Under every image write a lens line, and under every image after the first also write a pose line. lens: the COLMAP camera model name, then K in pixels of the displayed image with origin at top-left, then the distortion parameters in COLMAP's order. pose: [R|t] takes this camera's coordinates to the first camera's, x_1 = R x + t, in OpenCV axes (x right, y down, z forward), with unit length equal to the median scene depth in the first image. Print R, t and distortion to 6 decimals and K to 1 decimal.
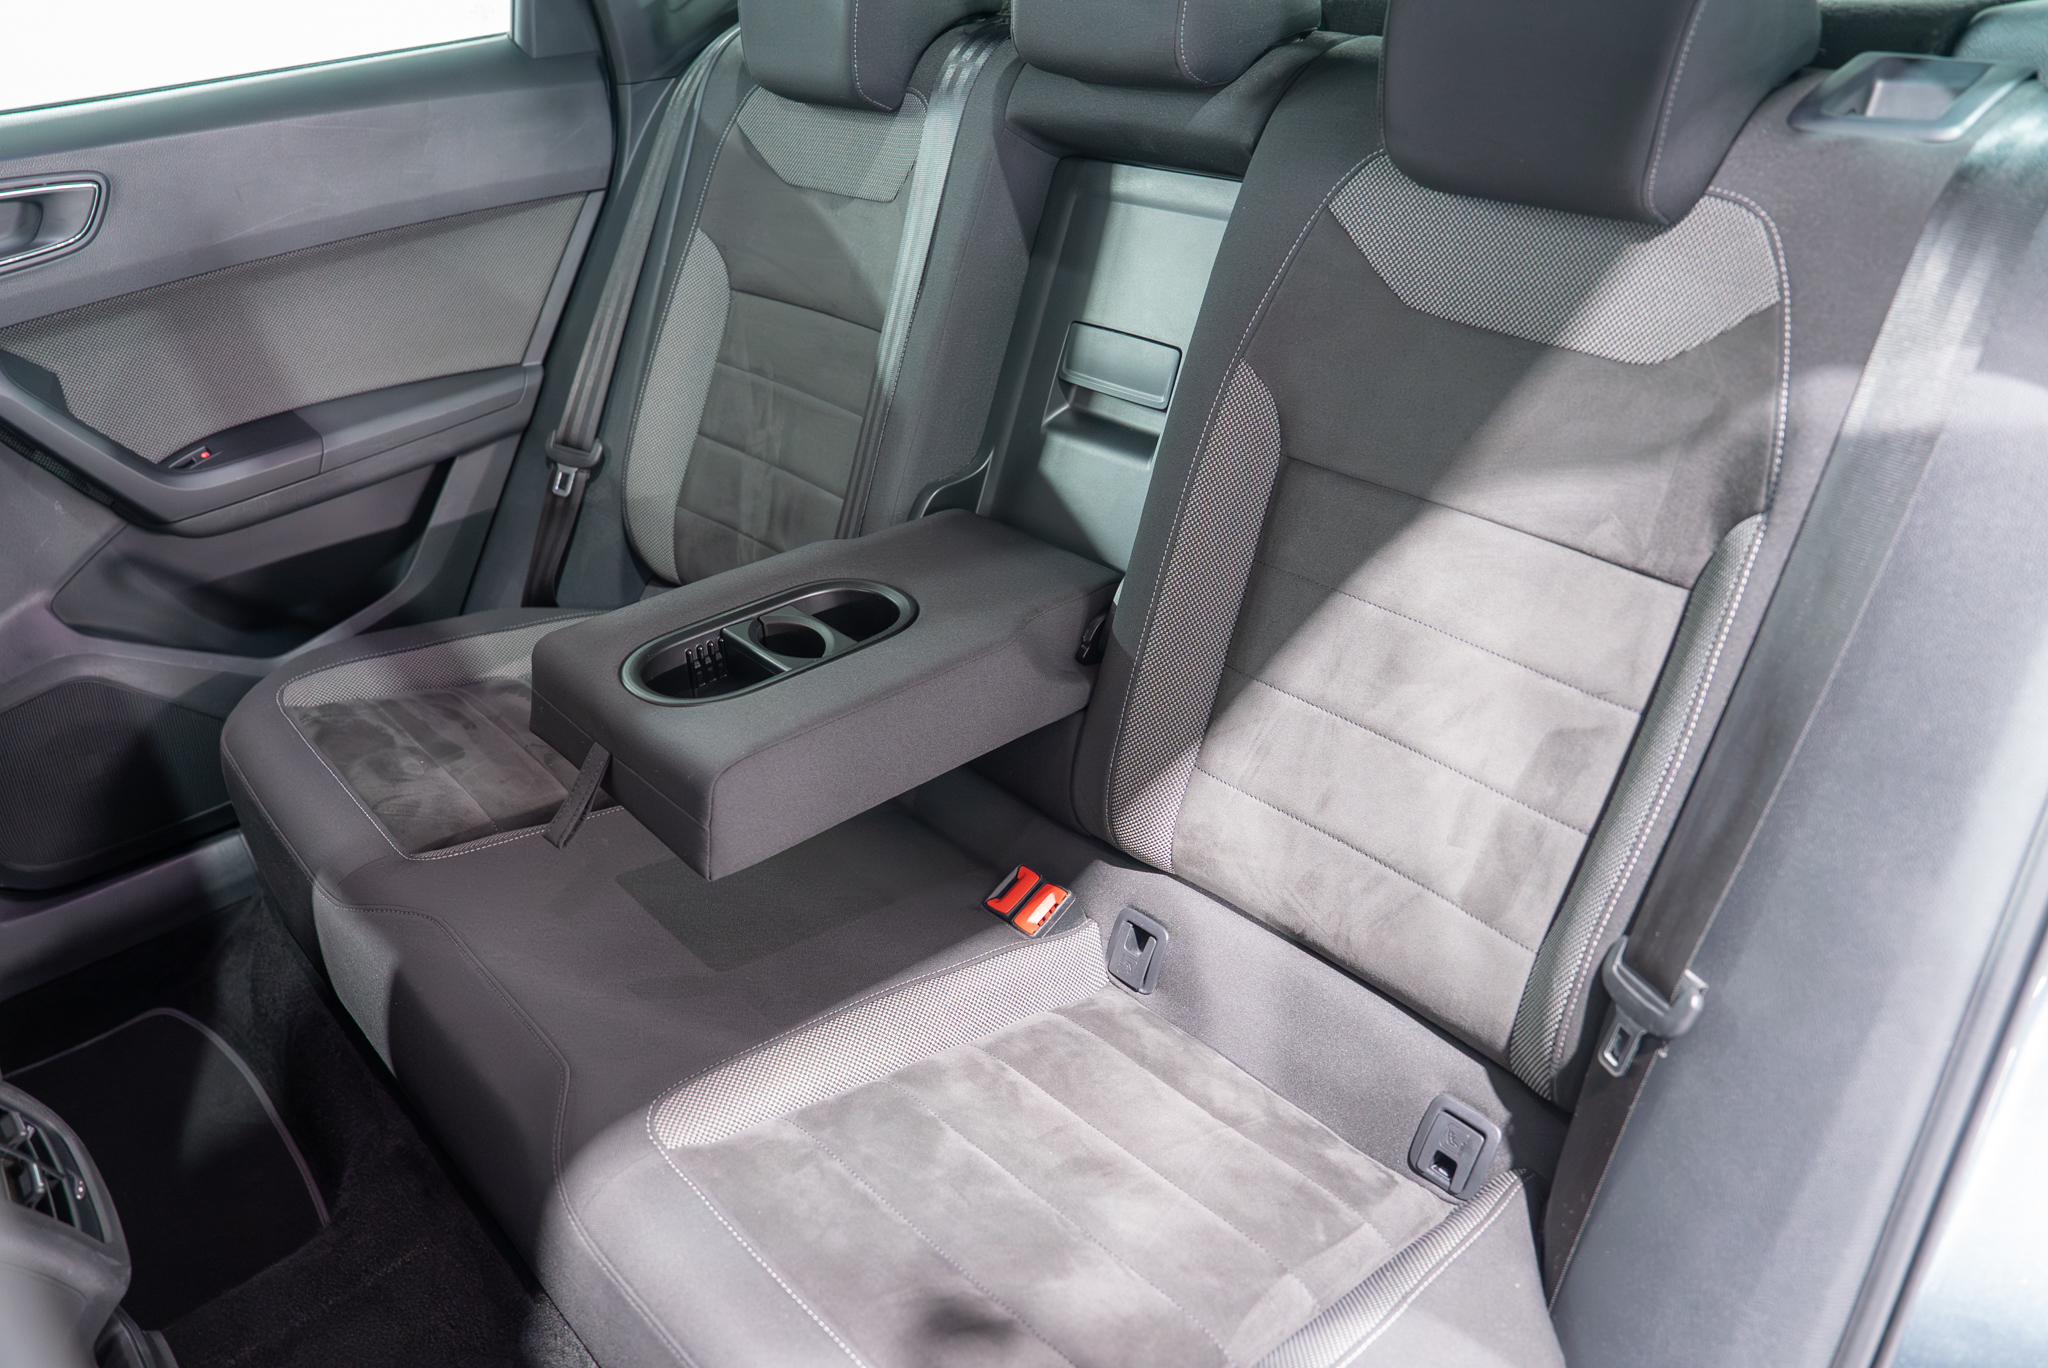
lens RADIAL K [[1445.5, 0, 1024.0], [0, 1445.5, 684.0], [0, 0, 1]] dist [-0.004344, 0.000734]
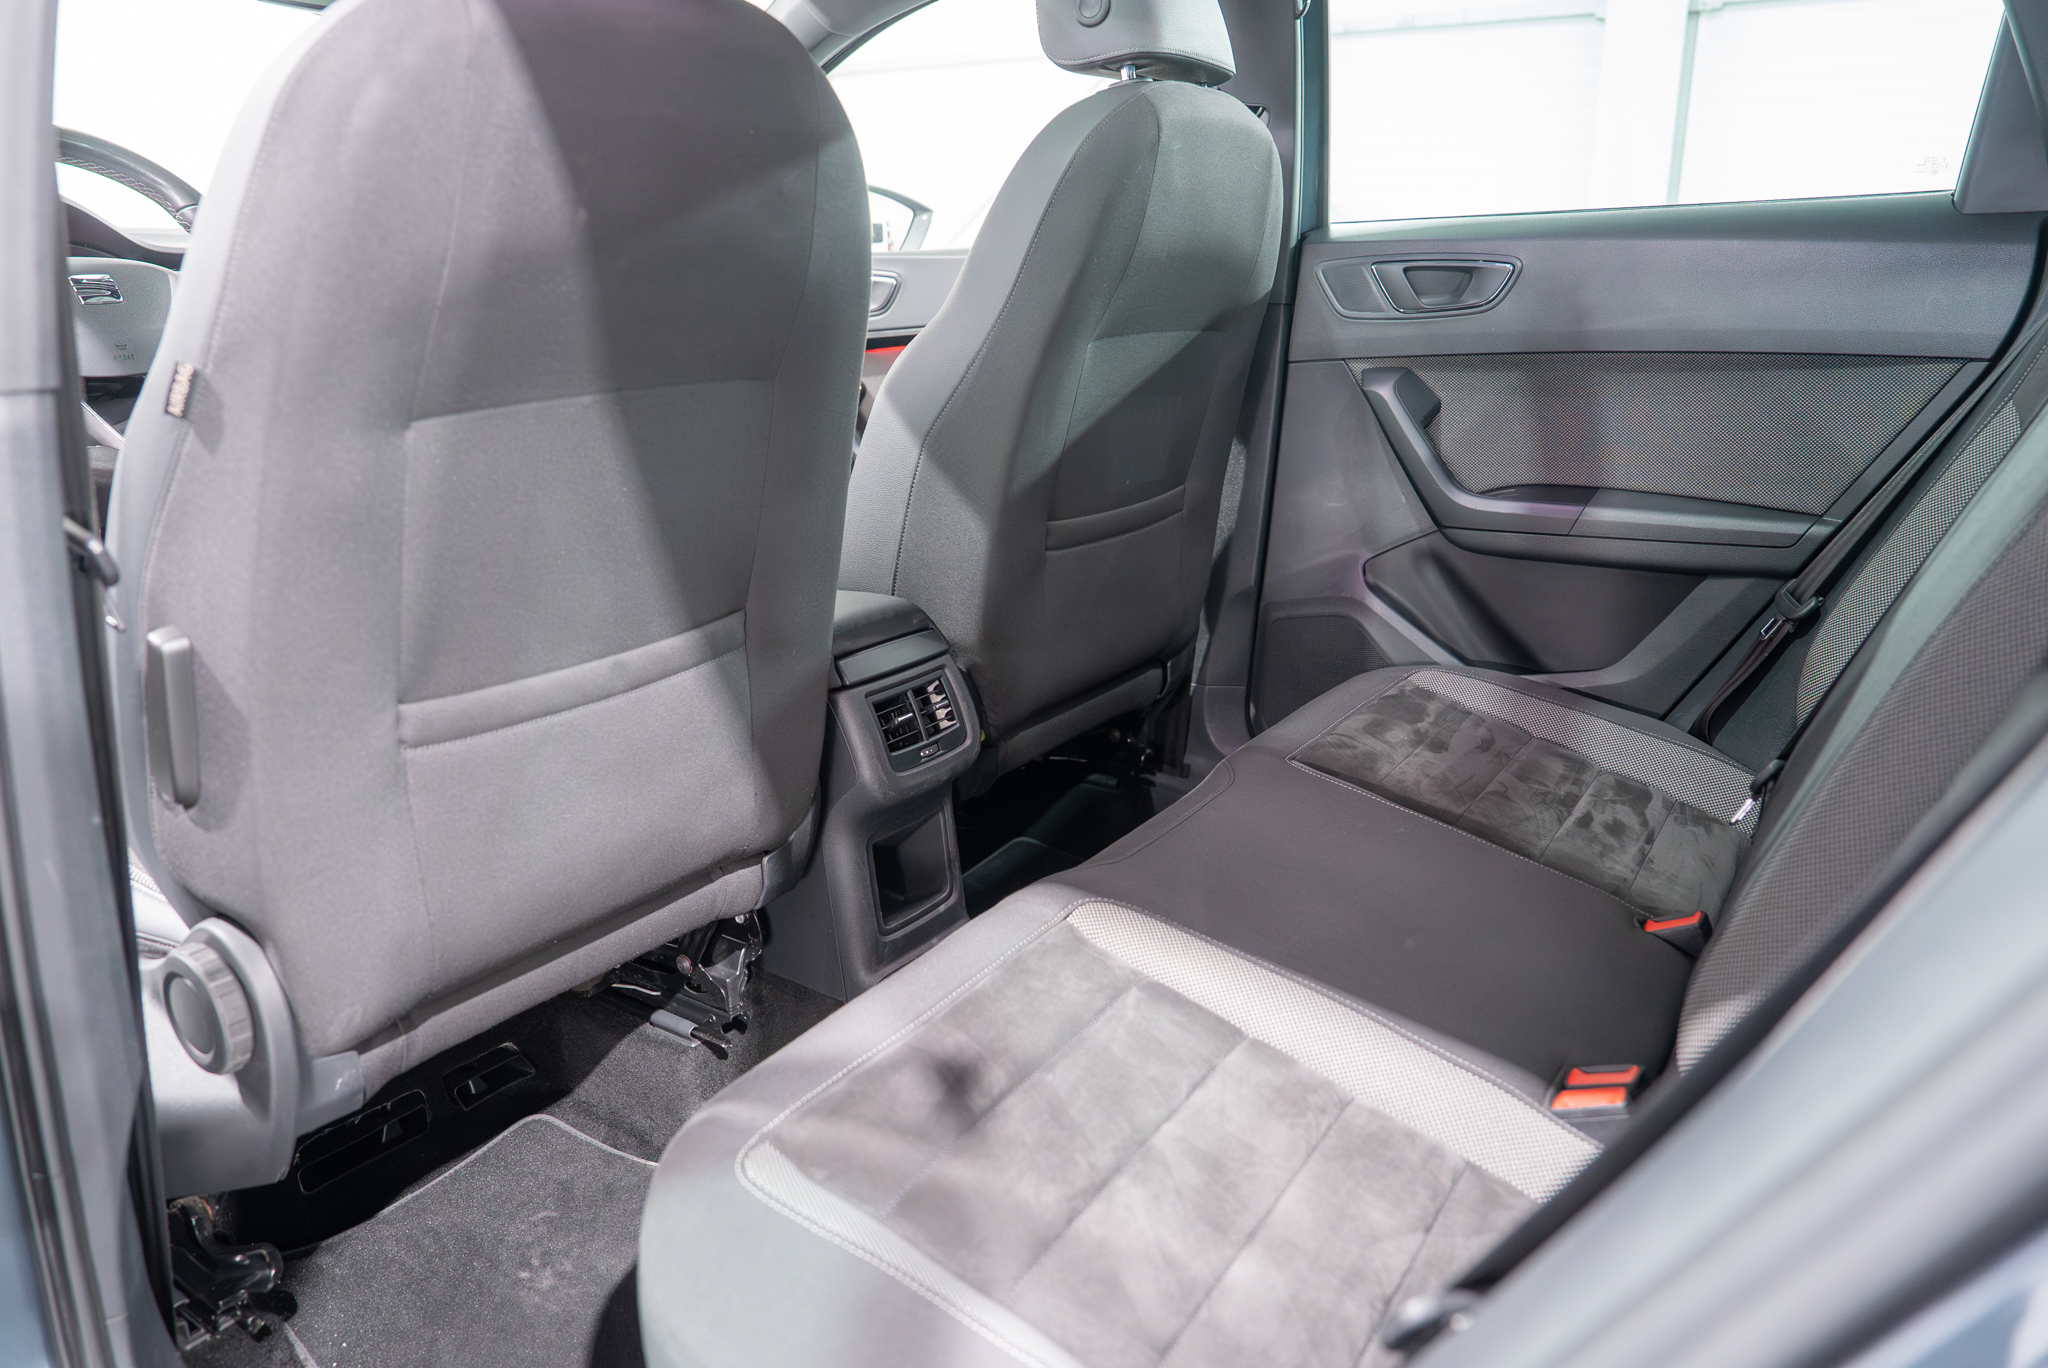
lens RADIAL K [[1445.5, 0, 1024.0], [0, 1445.5, 684.0], [0, 0, 1]] dist [-0.004344, 0.000734]
pose [[0.261956, 0.324871, -0.908756, 0.712096], [-0.503188, 0.849492, 0.158636, -0.015481], [0.823517, 0.415720, 0.386000, 0.384251]]
